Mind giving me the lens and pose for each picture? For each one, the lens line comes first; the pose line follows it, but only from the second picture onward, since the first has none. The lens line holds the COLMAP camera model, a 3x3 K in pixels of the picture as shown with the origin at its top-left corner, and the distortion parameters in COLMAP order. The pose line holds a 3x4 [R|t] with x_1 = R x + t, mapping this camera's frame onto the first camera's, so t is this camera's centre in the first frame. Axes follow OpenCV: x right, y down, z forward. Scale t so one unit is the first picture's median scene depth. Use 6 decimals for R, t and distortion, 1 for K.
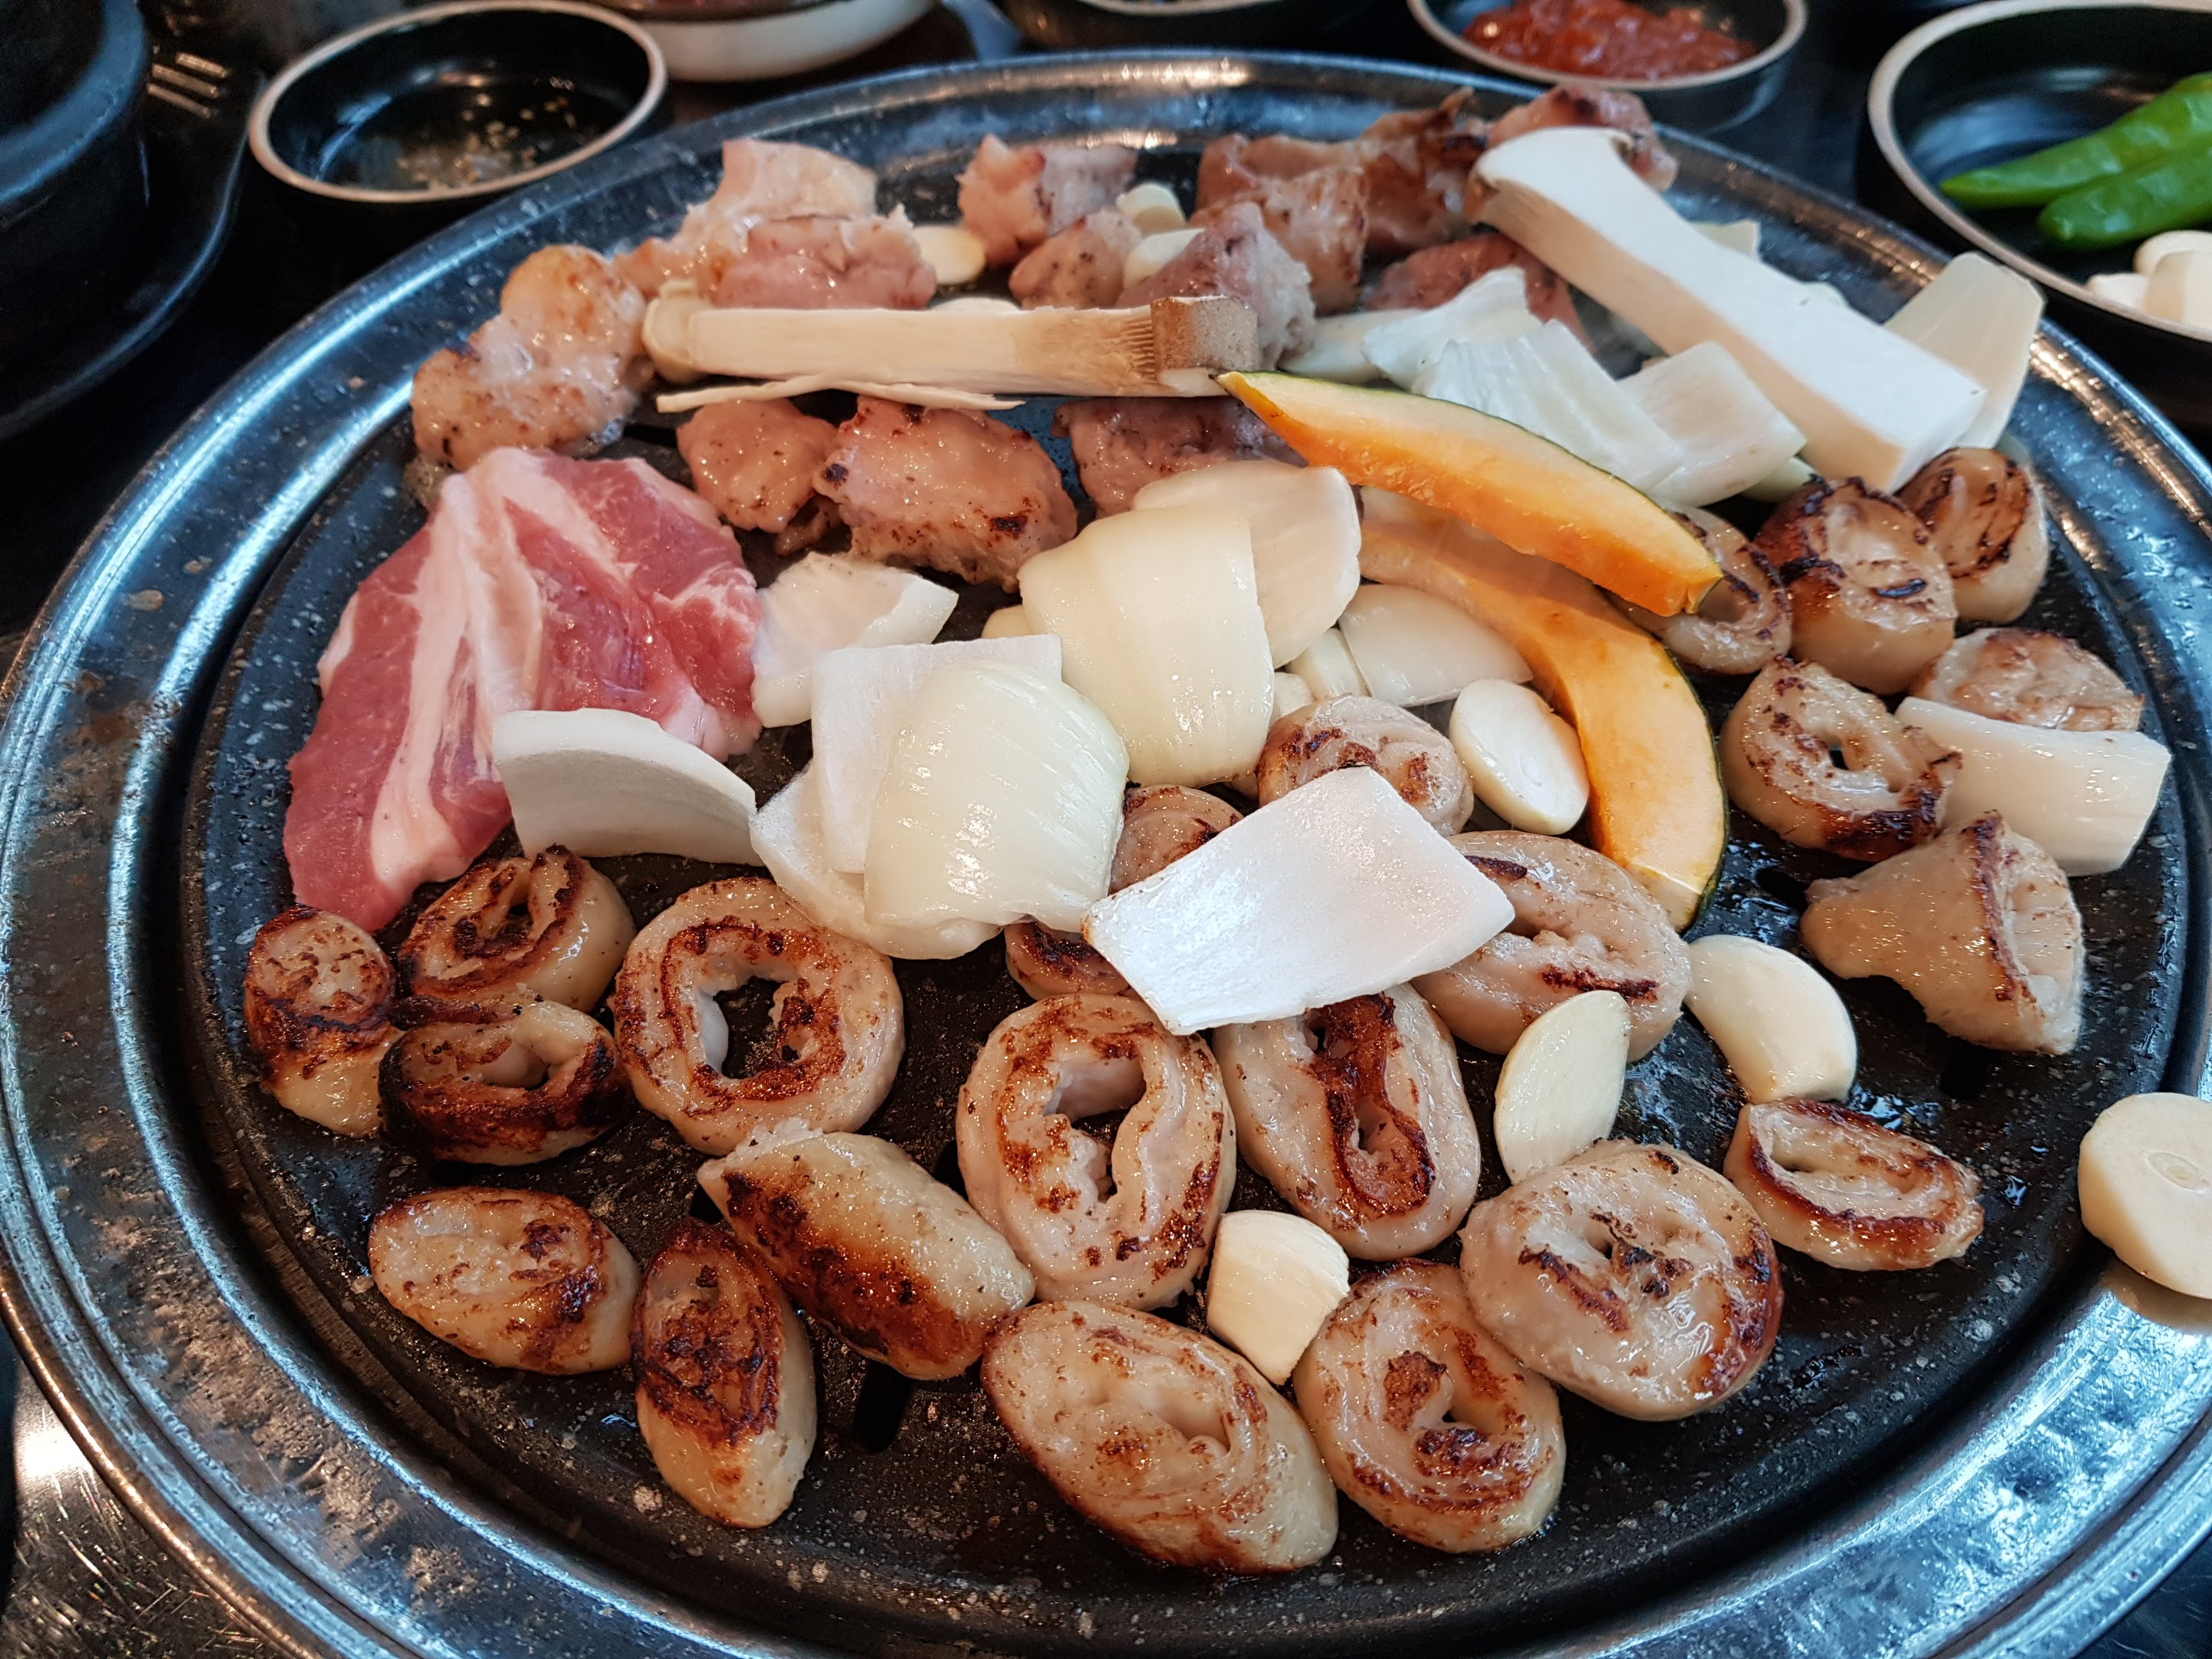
lens RADIAL K [[1959.4, 0, 1106.0], [0, 1959.4, 829.5], [0, 0, 1]] dist [0.228482, -0.831786]
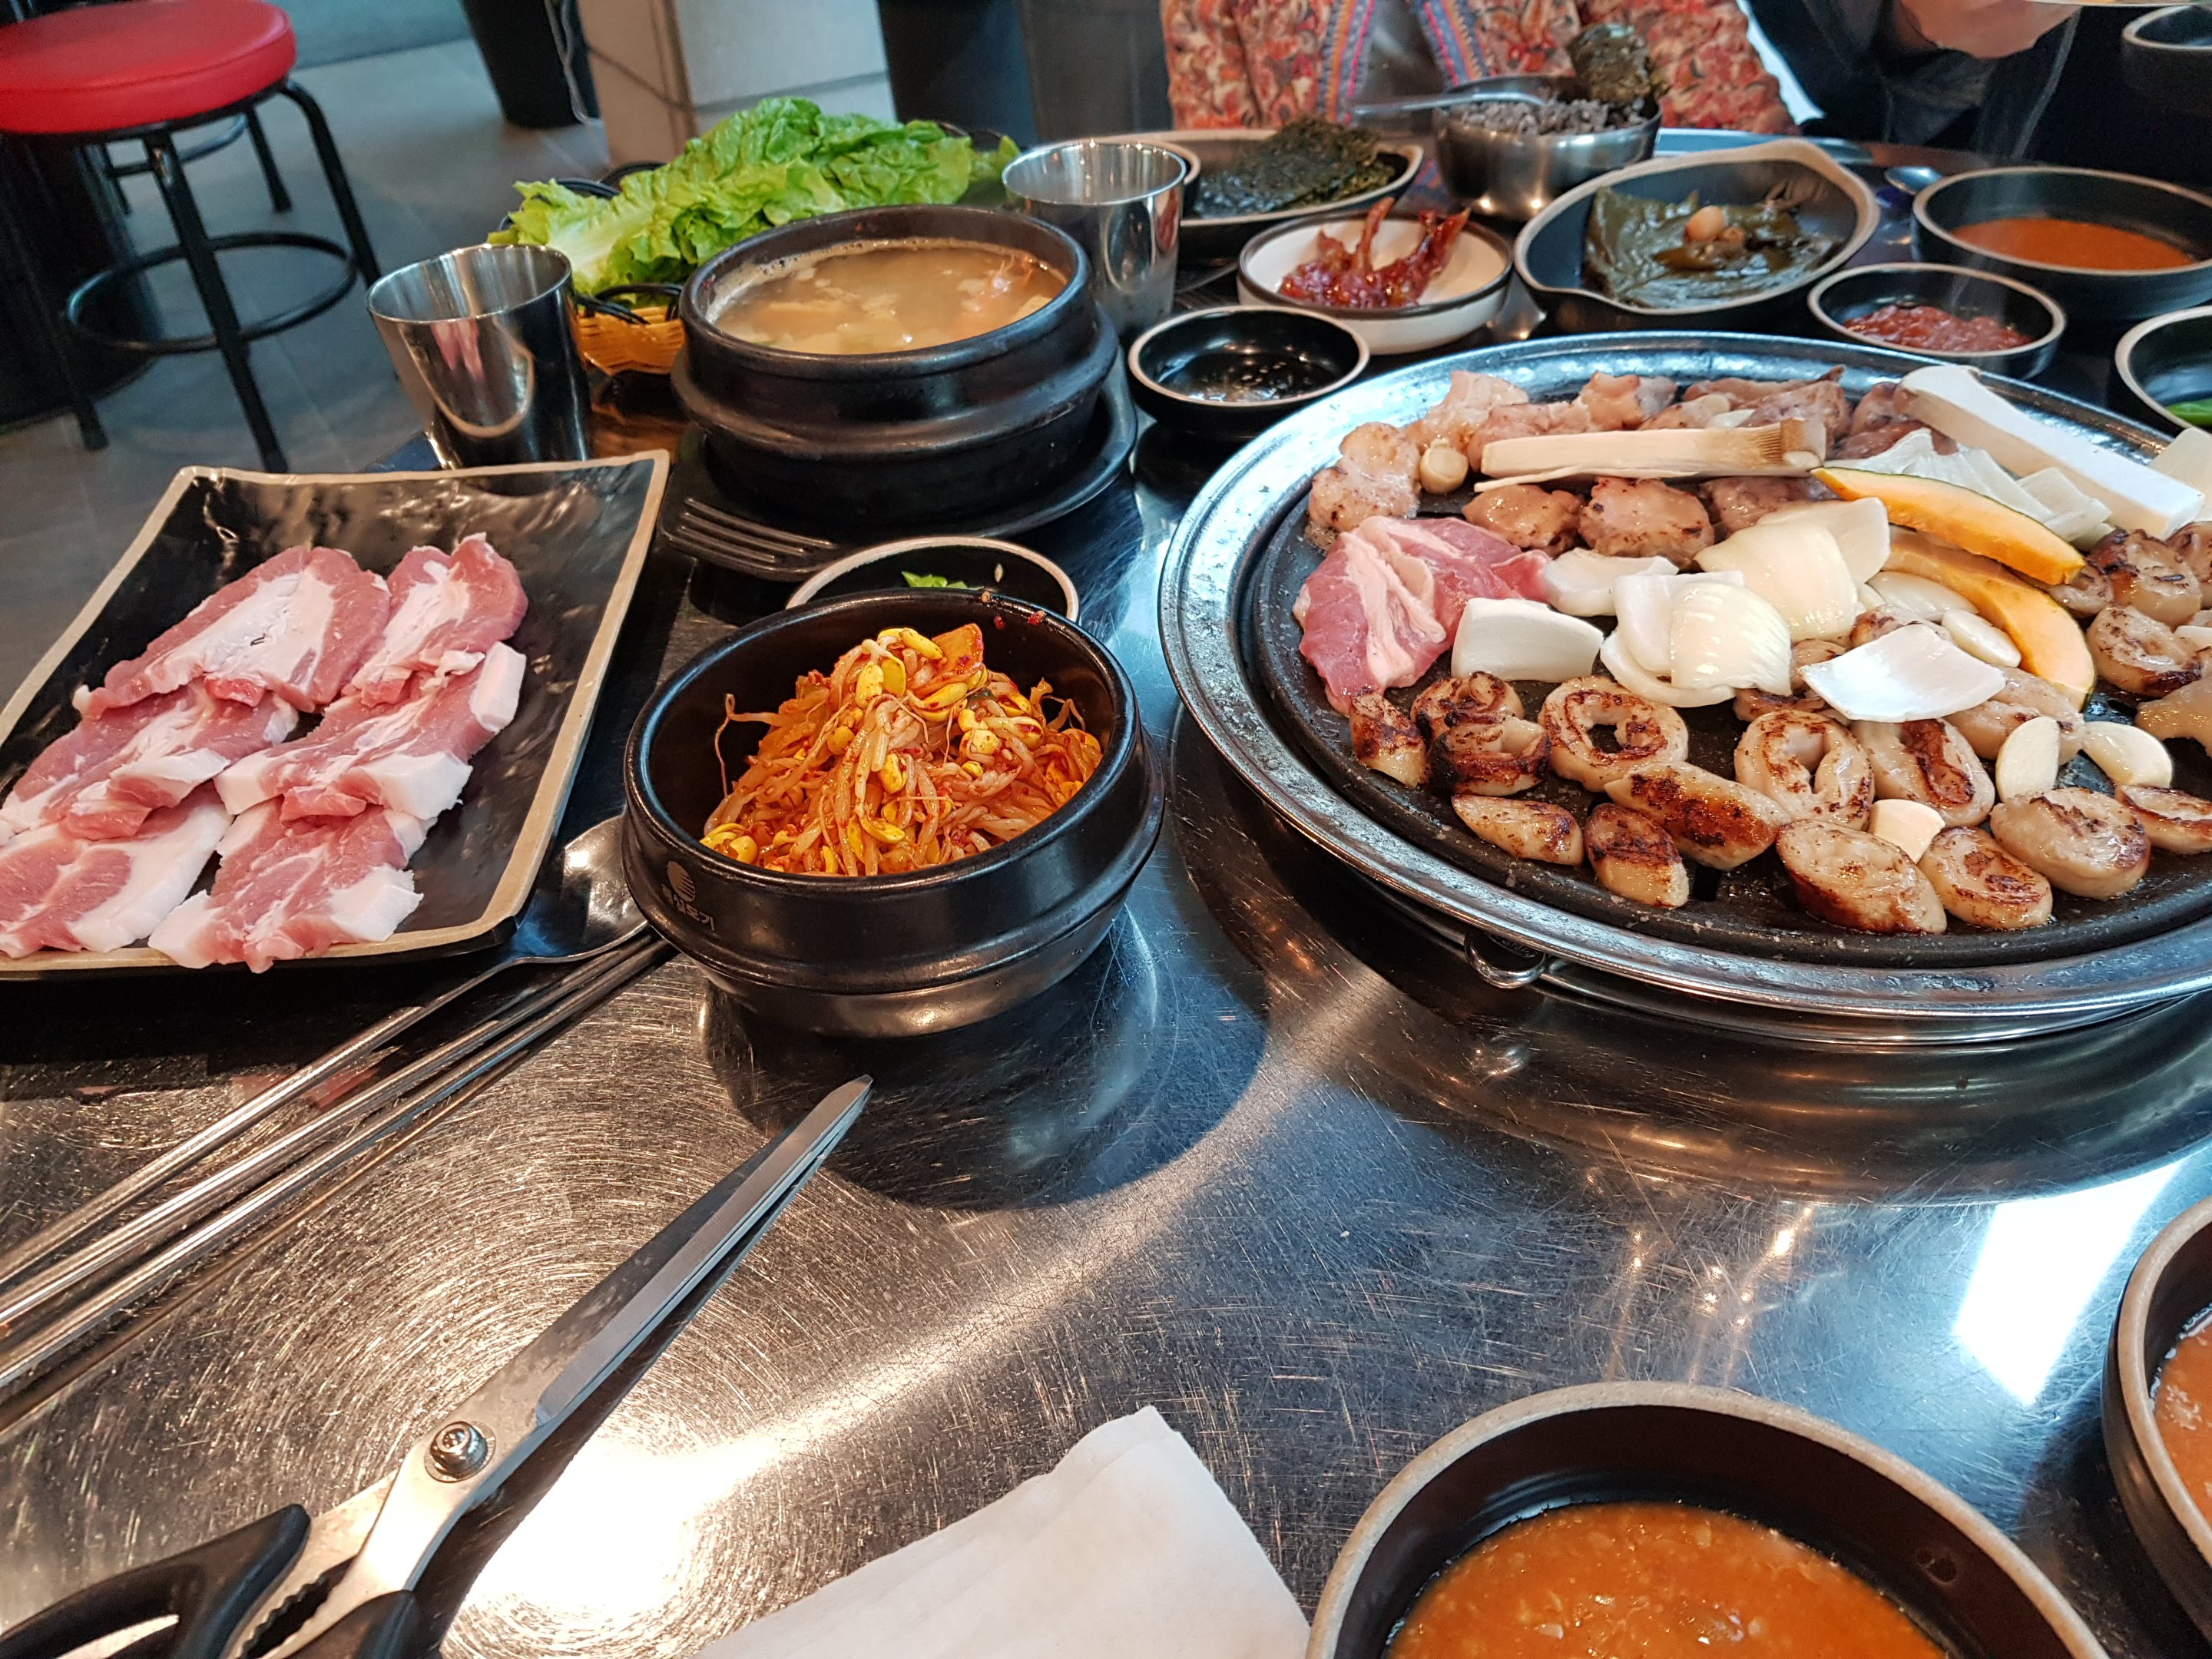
lens RADIAL K [[1685.8, 0, 1106.0], [0, 1685.8, 829.5], [0, 0, 1]] dist [0.001897, -0.001220]
pose [[0.992795, 0.042799, -0.111921, -0.485549], [-0.057514, 0.989614, -0.131745, 0.445185], [0.105120, 0.137233, 0.984945, -0.762840]]
